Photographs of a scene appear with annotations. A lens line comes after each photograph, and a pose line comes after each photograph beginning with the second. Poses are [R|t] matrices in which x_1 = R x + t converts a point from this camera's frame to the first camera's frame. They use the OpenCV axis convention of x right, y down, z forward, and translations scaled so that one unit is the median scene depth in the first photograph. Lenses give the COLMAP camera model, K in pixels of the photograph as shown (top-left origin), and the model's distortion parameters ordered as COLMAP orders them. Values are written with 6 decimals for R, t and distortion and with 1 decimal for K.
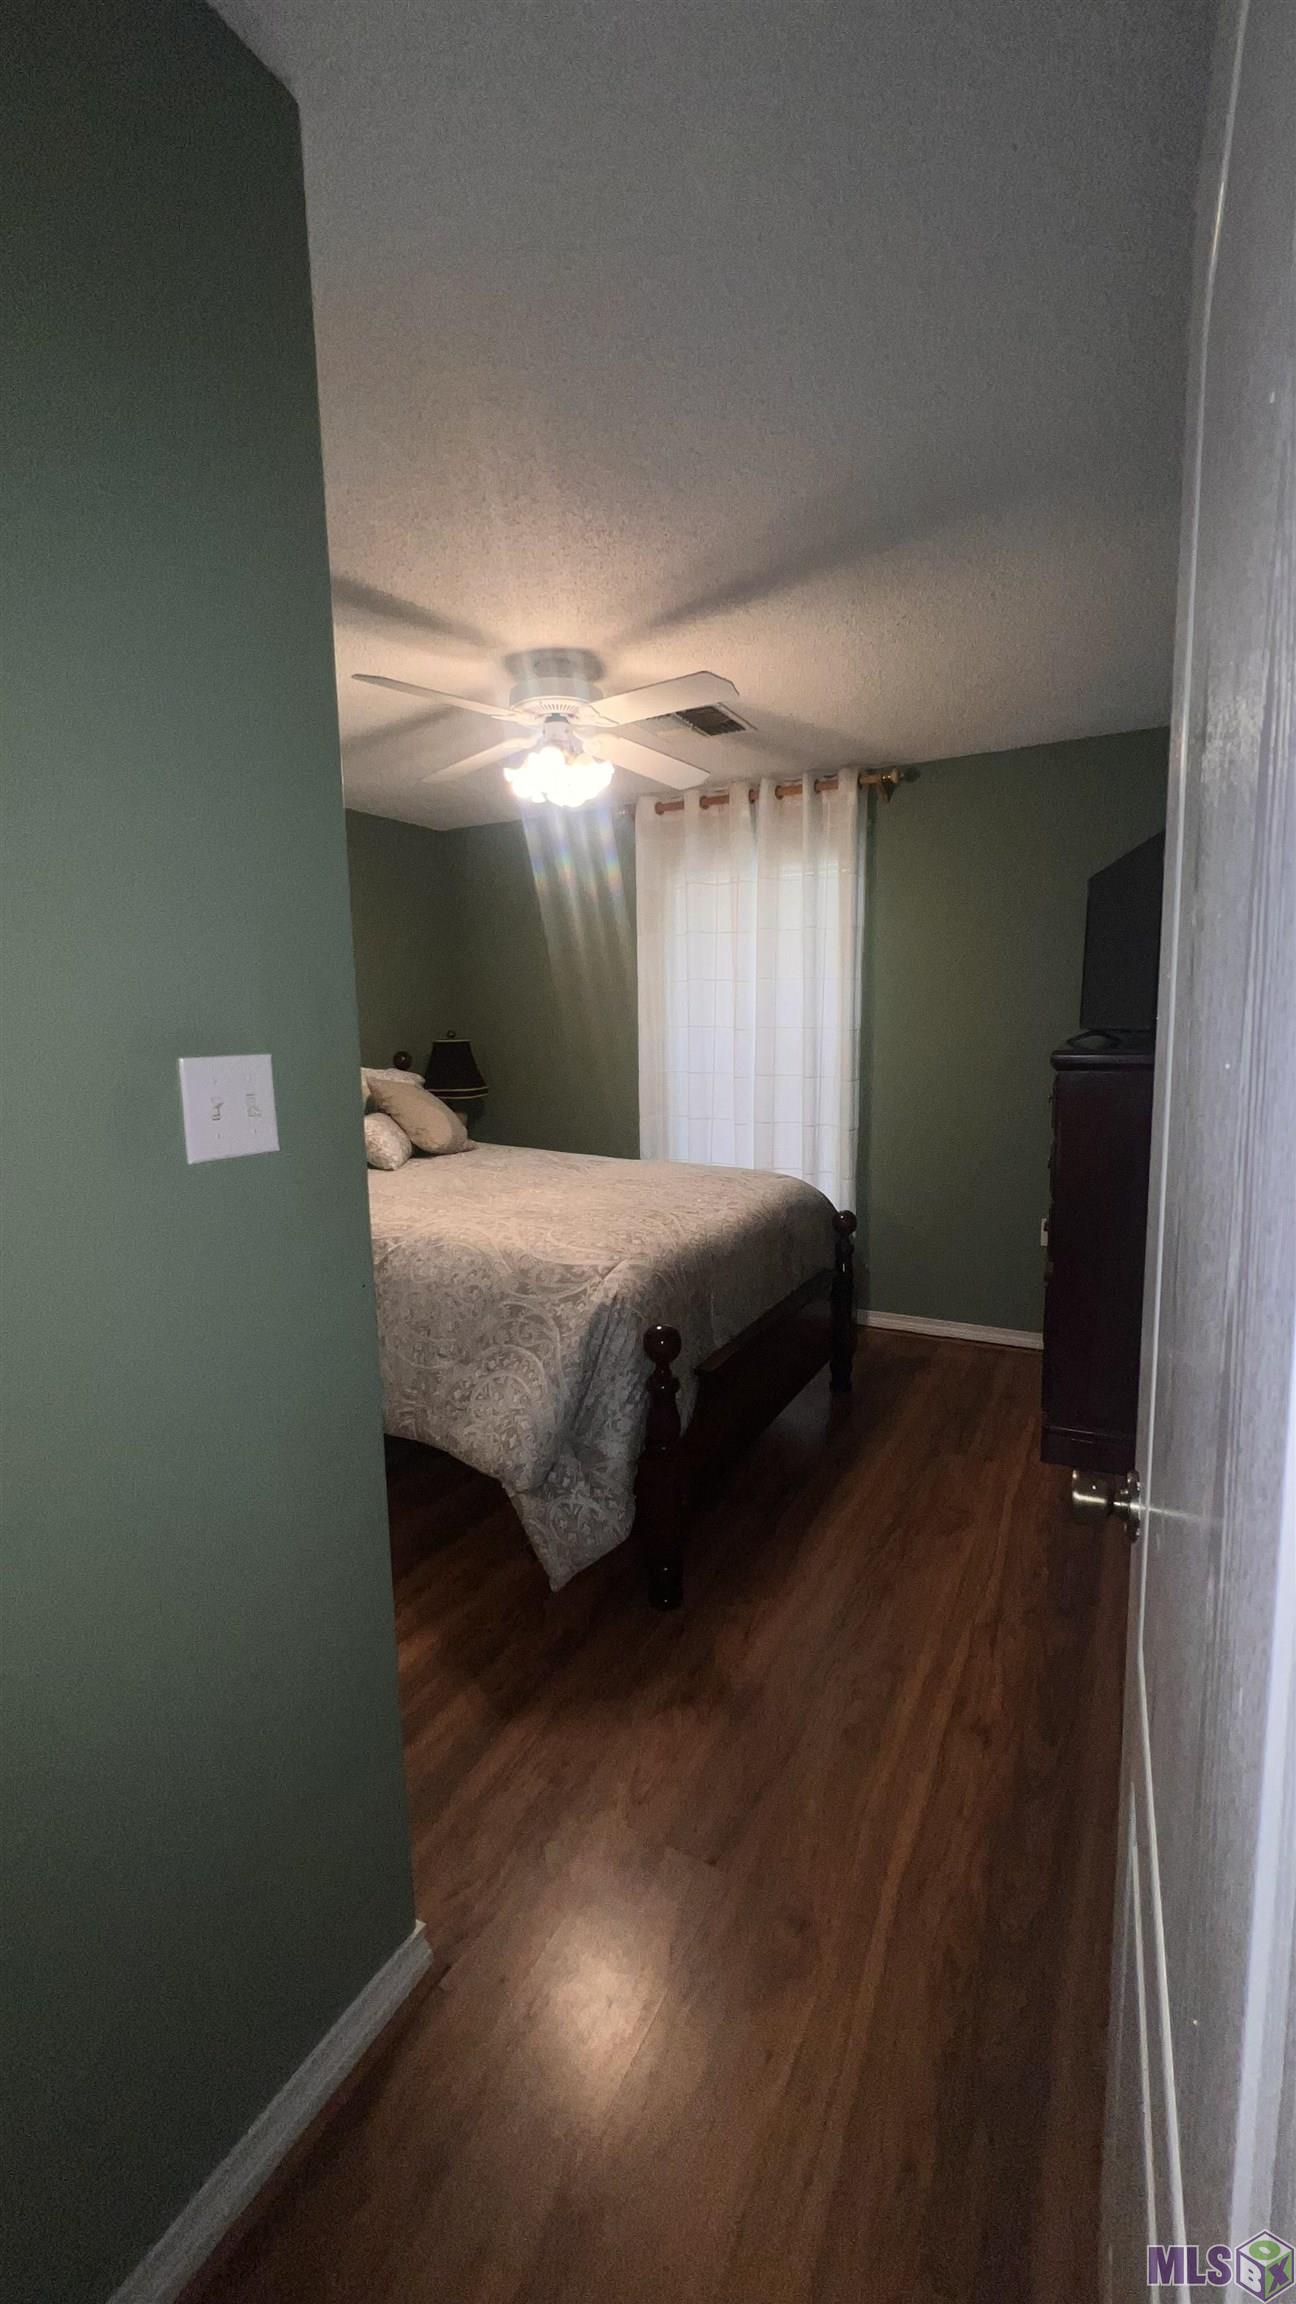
lens RADIAL K [[934.0, 0, 652.5], [0, 934.0, 1150.7], [0, 0, 1]] dist [-0.002903, -0.000429]
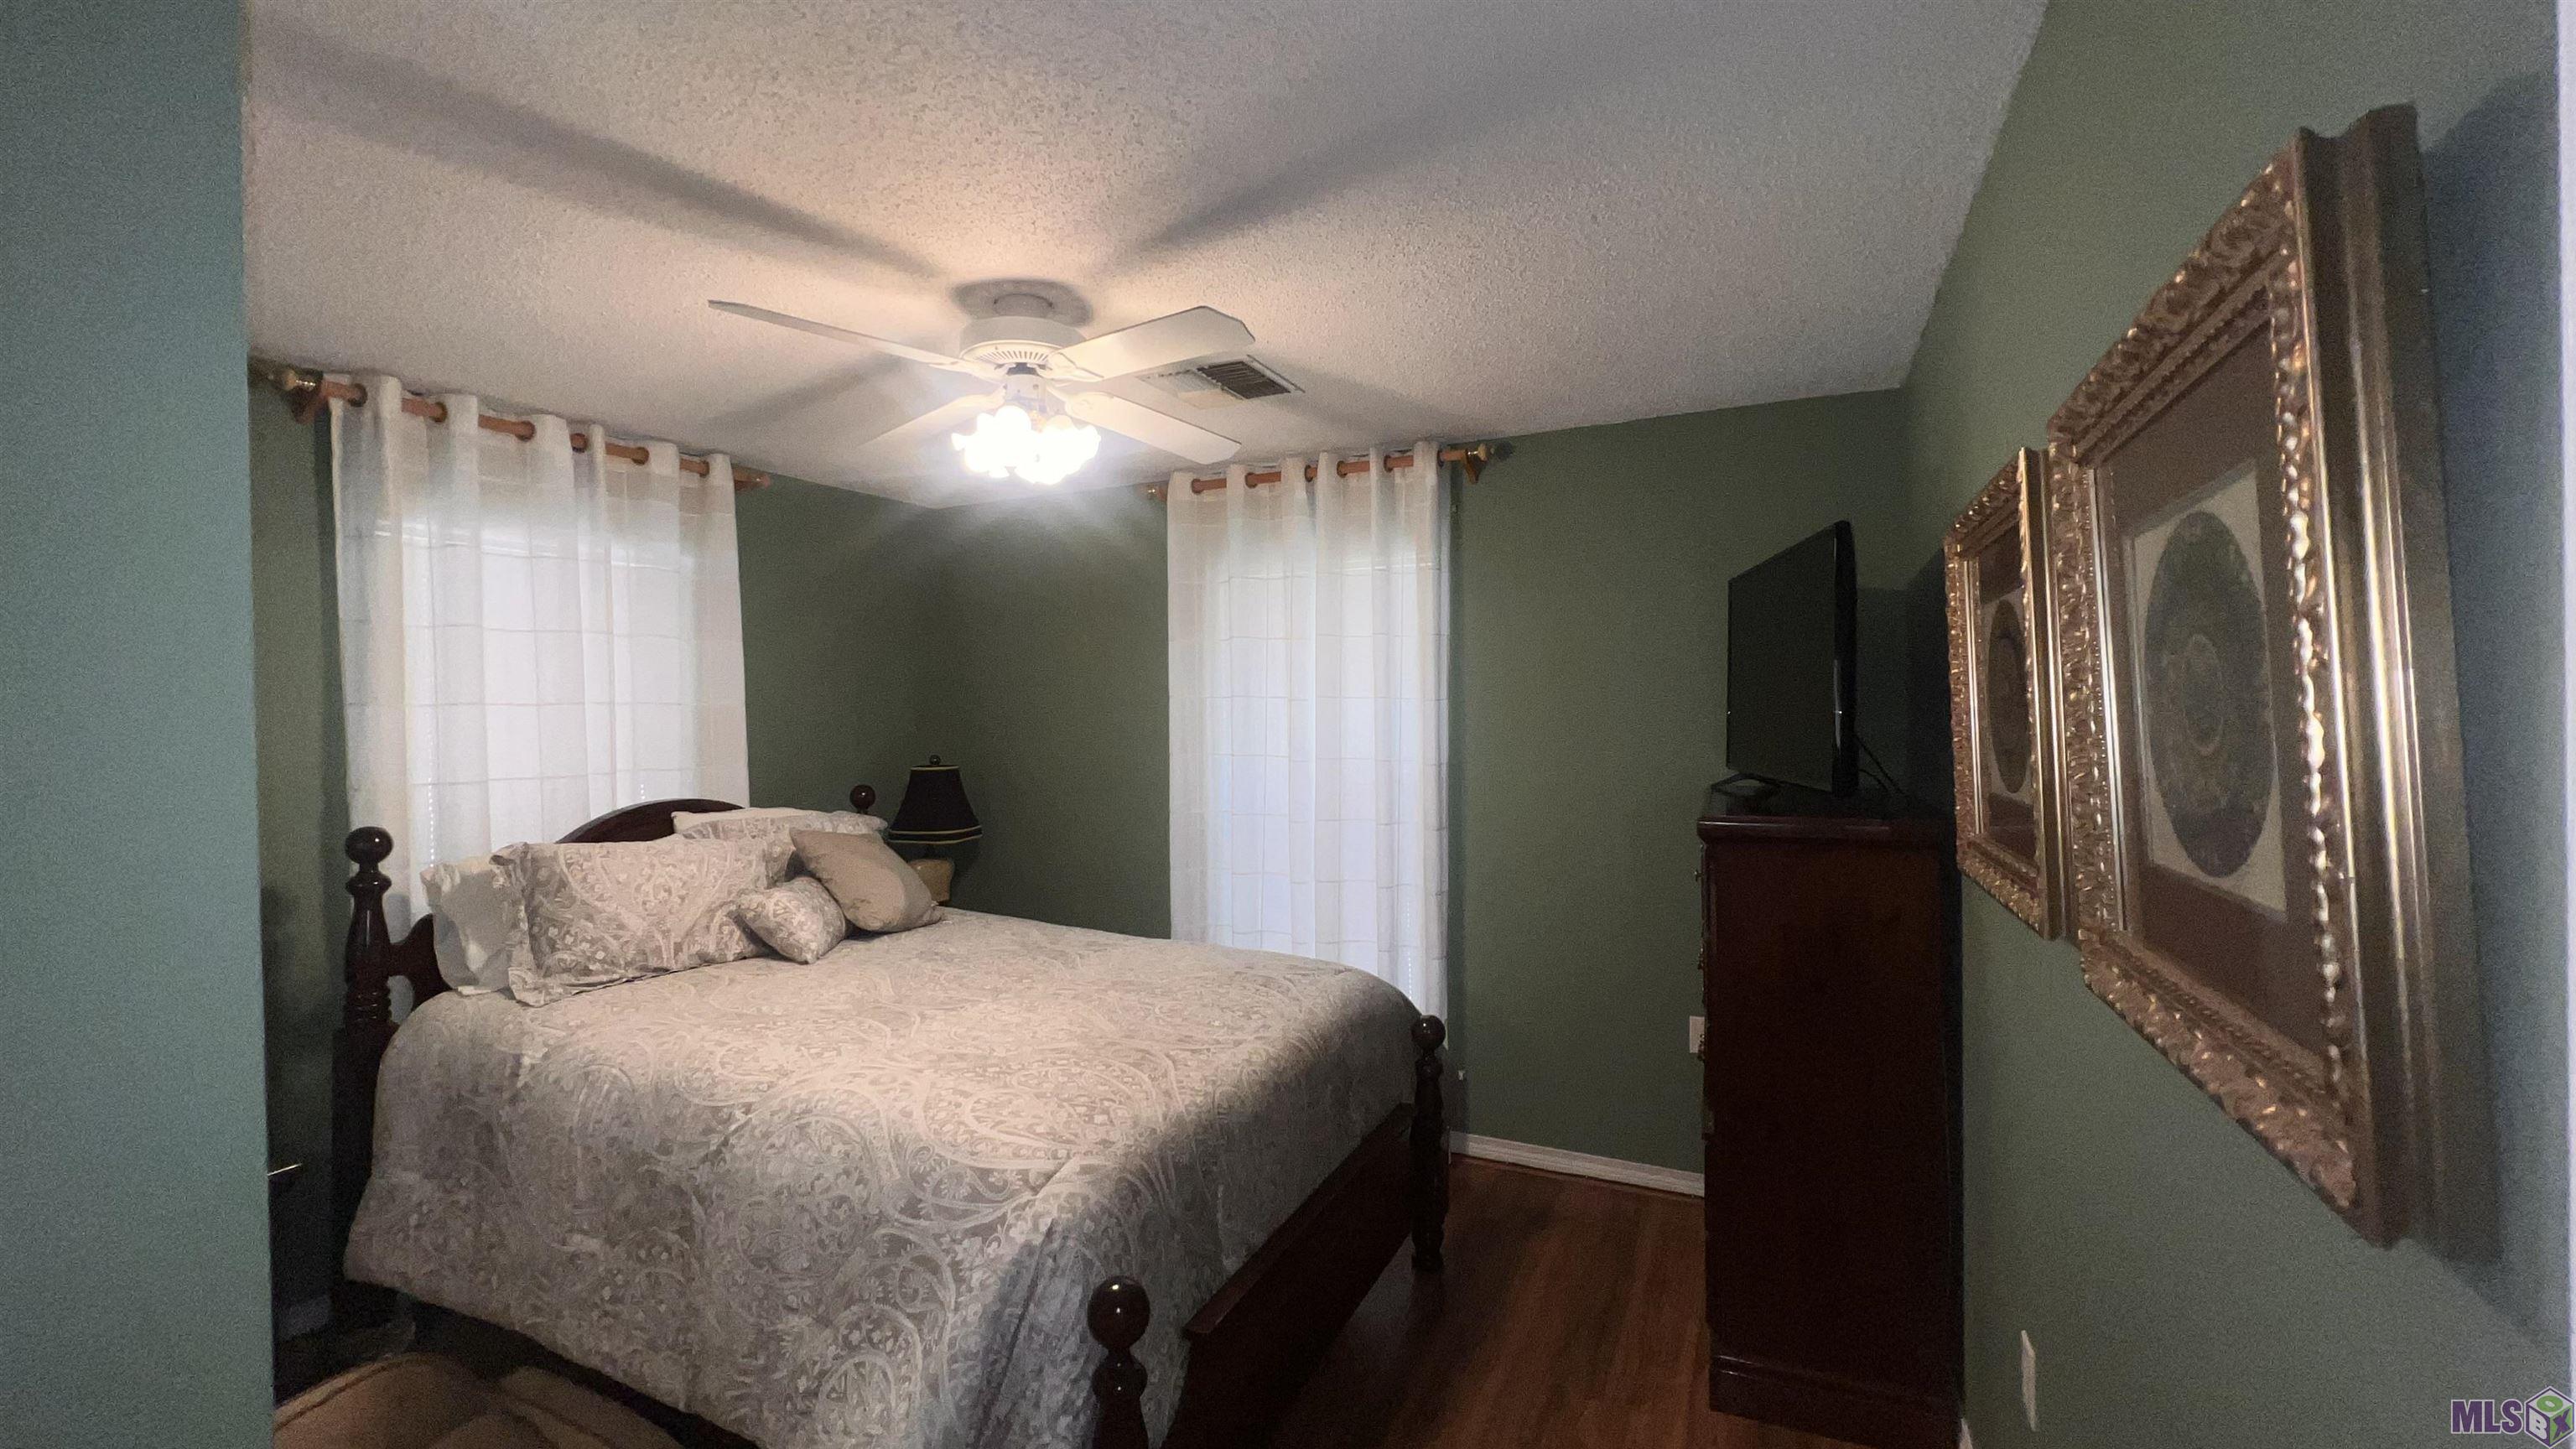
lens RADIAL K [[1044.3, 0, 1284.0], [0, 1044.3, 725.2], [0, 0, 1]] dist [-0.002903, -0.000429]
pose [[0.999148, 0.003405, 0.041129, 0.064297], [0.001740, 0.992229, -0.124416, -0.068903], [-0.041233, 0.124382, 0.991377, 0.177937]]
